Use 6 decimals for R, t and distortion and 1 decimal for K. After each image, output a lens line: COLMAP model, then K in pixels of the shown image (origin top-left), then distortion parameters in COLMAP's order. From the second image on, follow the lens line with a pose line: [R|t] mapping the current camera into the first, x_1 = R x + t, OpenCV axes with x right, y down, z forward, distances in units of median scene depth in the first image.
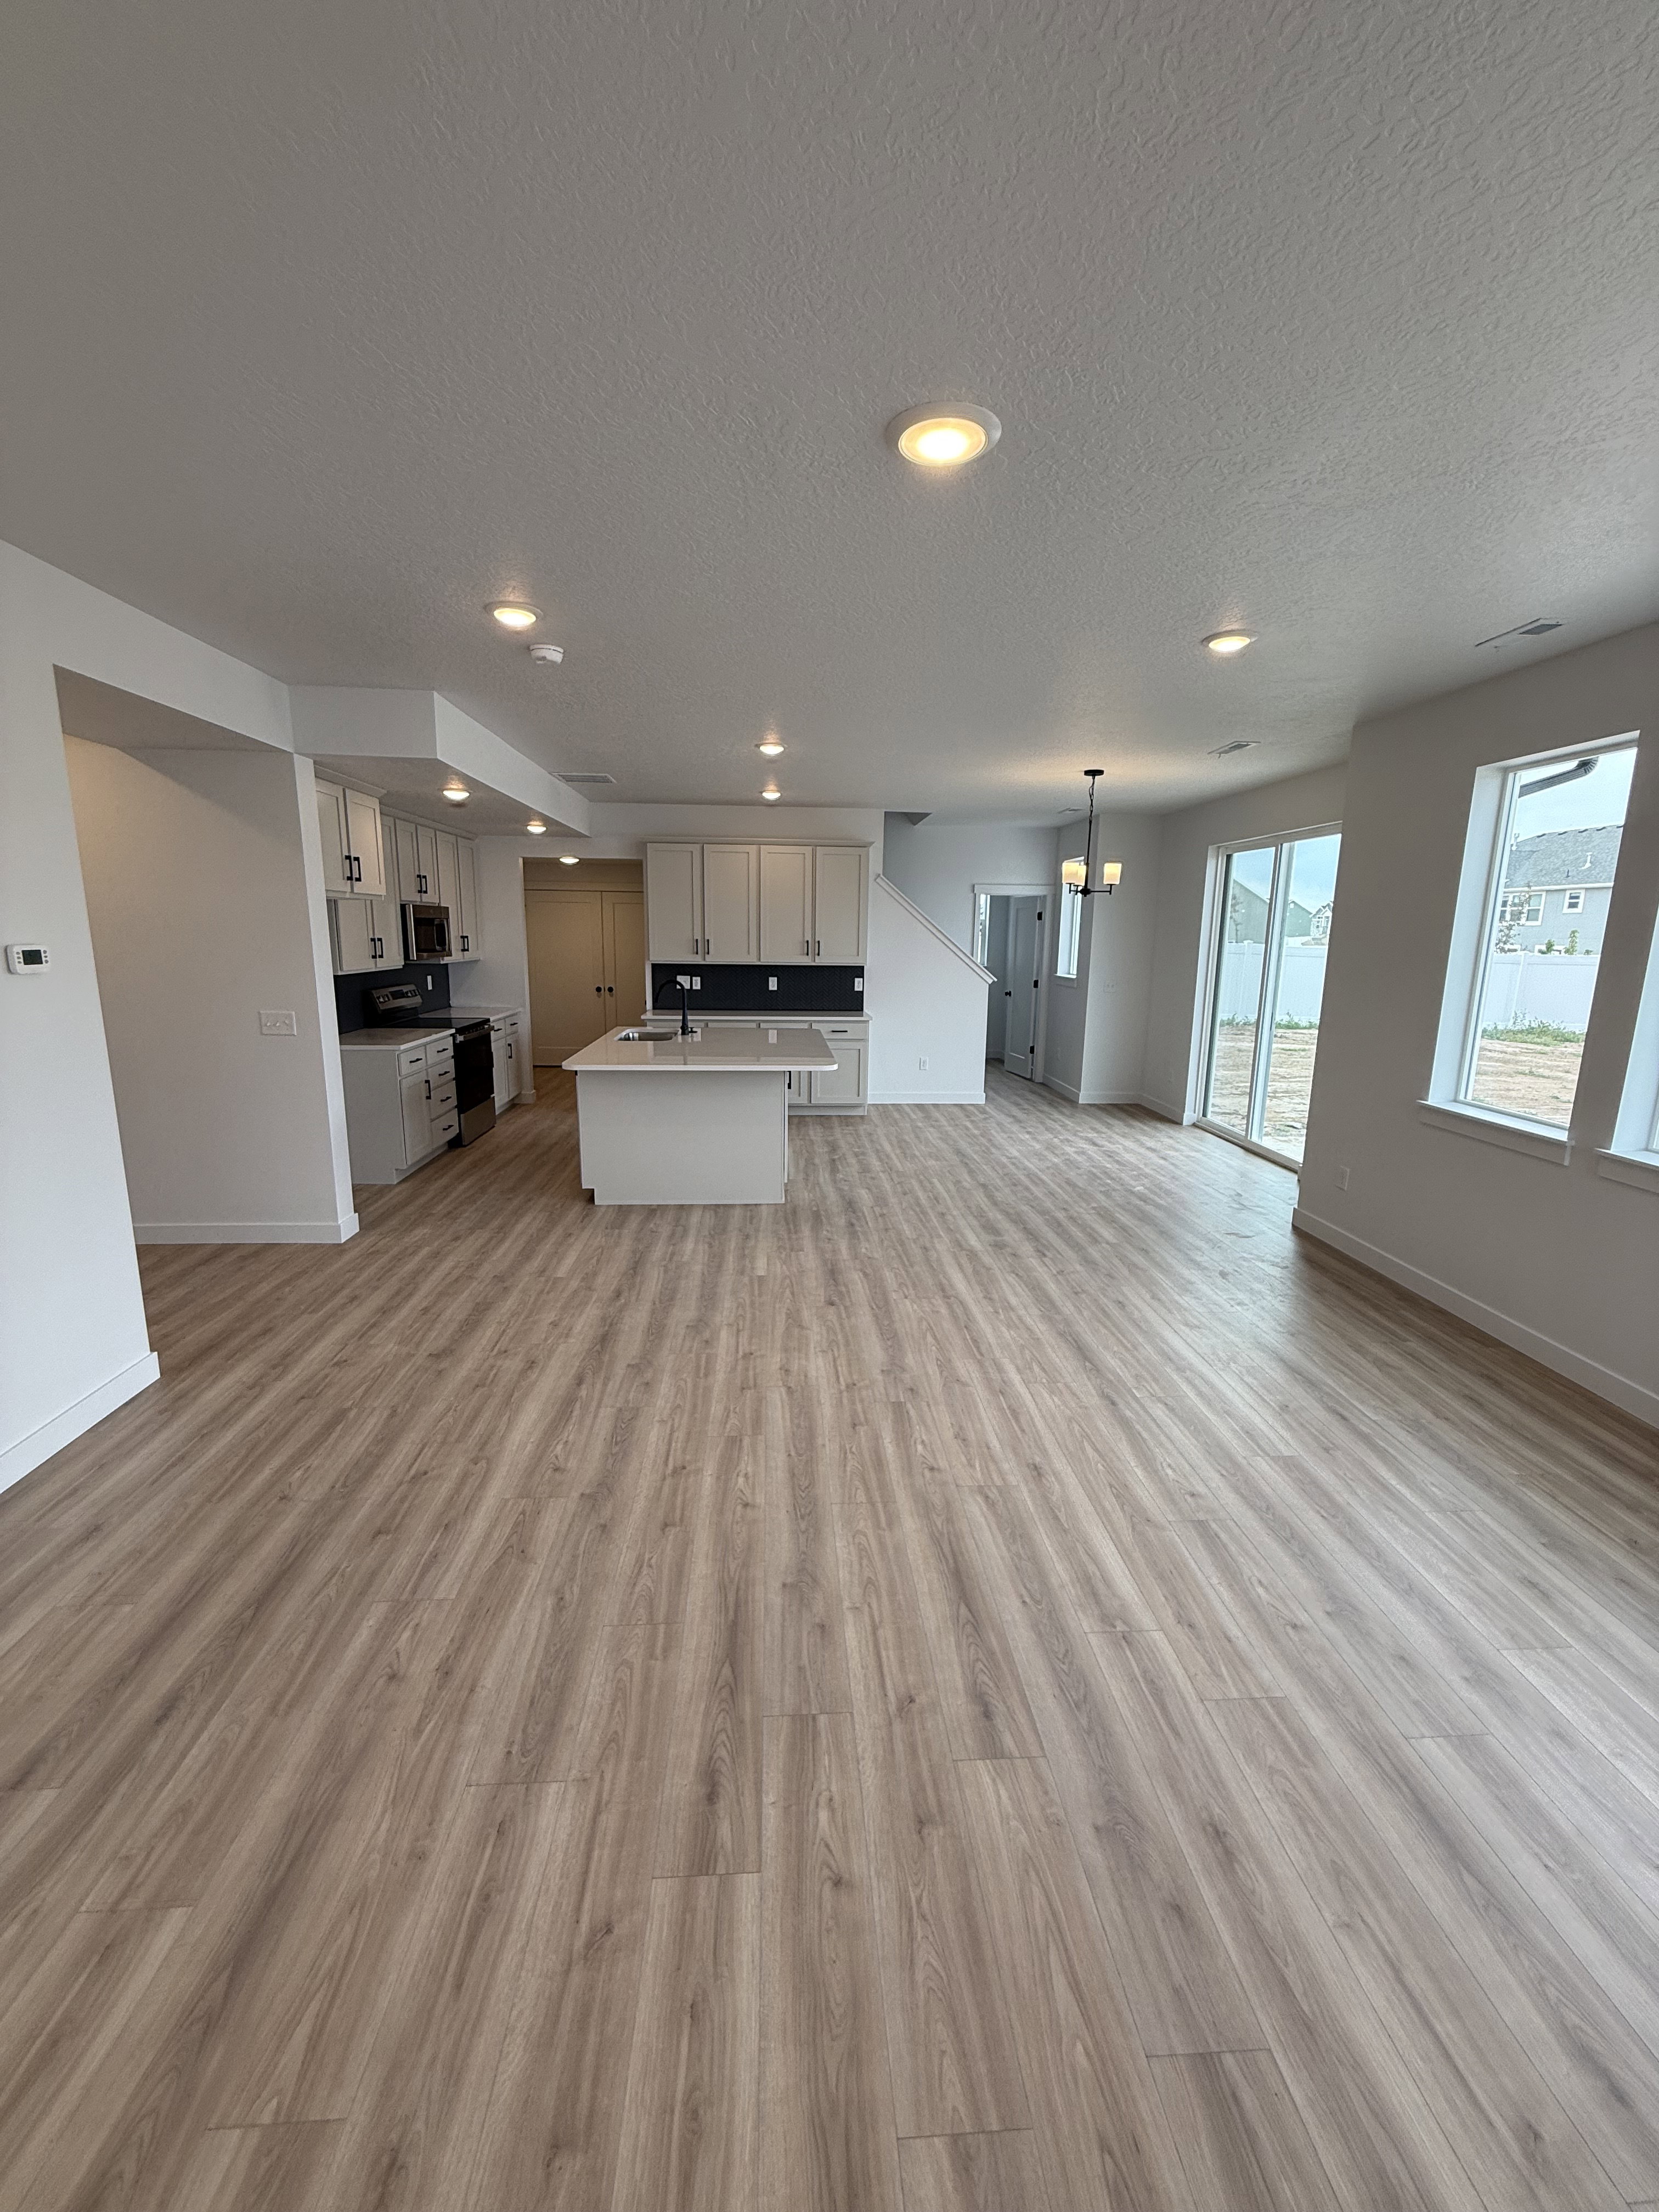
lens RADIAL K [[885.1, 0, 828.9], [0, 885.1, 1105.6], [0, 0, 1]] dist [-0.000443, -0.000092]
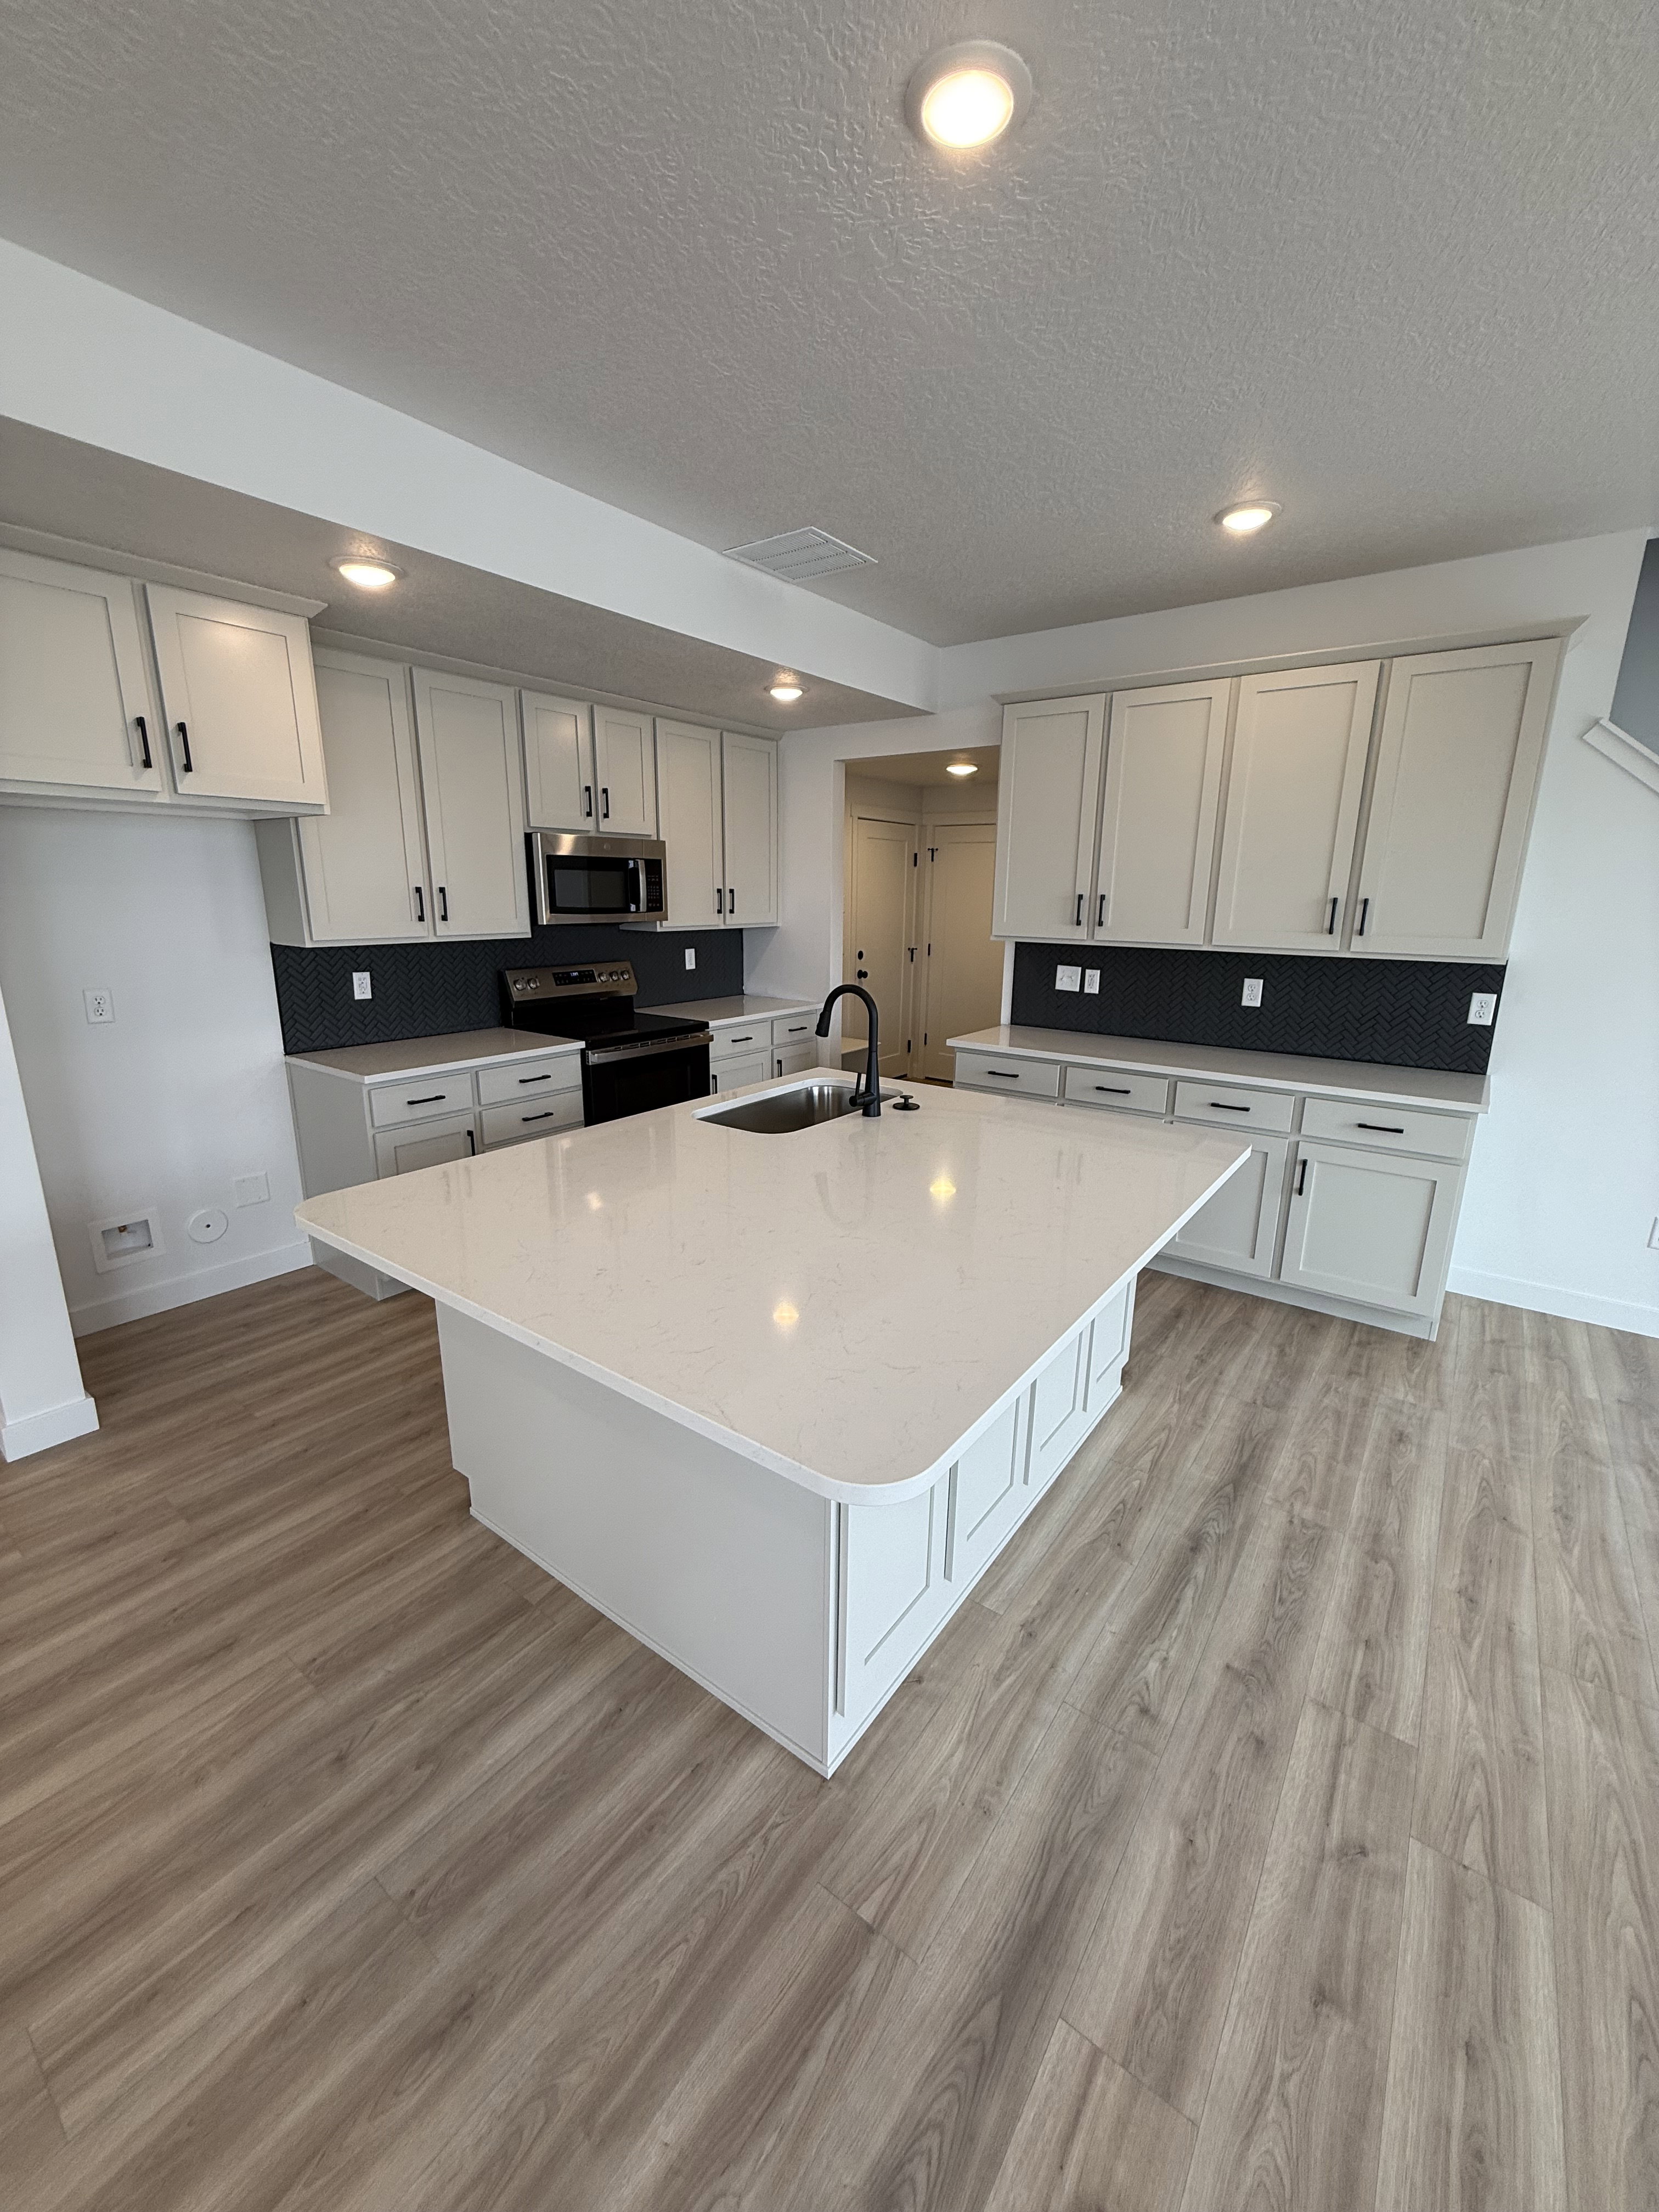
lens RADIAL K [[885.1, 0, 825.3], [0, 885.1, 1100.5], [0, 0, 1]] dist [-0.000443, -0.000092]
pose [[0.761386, 0.144348, -0.632024, 0.071298], [-0.126252, 0.989246, 0.073840, -0.093815], [0.635886, 0.023574, 0.771423, 0.535647]]
